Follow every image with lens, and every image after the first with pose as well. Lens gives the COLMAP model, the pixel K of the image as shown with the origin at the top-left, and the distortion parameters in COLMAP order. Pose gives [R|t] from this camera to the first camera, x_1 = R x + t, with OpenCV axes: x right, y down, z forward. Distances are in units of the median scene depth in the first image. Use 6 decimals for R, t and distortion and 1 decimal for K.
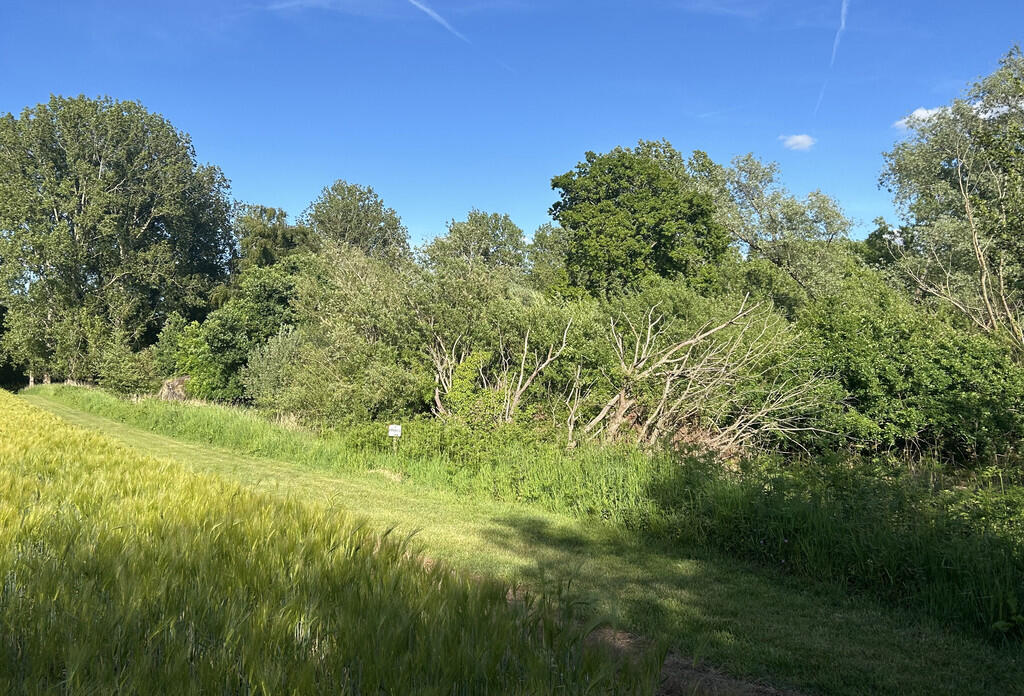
lens RADIAL K [[678.0, 0, 511.9], [0, 678.0, 348.8], [0, 0, 1]] dist [0.013561, 0.000166]
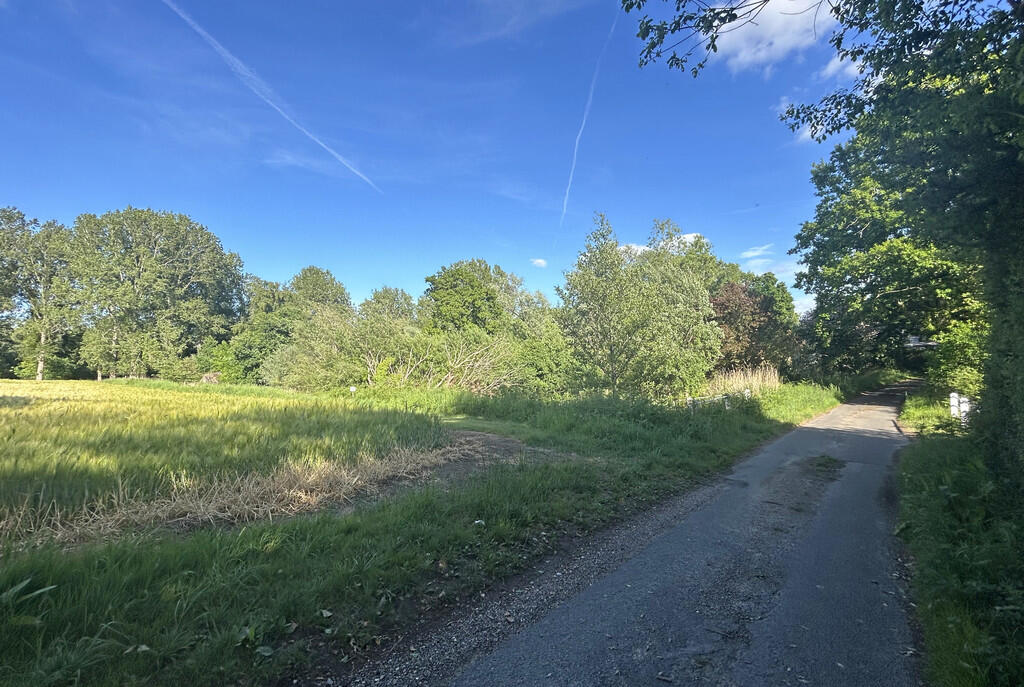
lens RADIAL K [[438.3, 0, 530.2], [0, 438.3, 339.7], [0, 0, 1]] dist [0.005946, 0.001061]
pose [[0.963981, 0.011169, 0.265738, 0.011821], [0.001742, 0.998831, -0.048299, 0.013819], [-0.265967, 0.047022, 0.962835, -0.432294]]
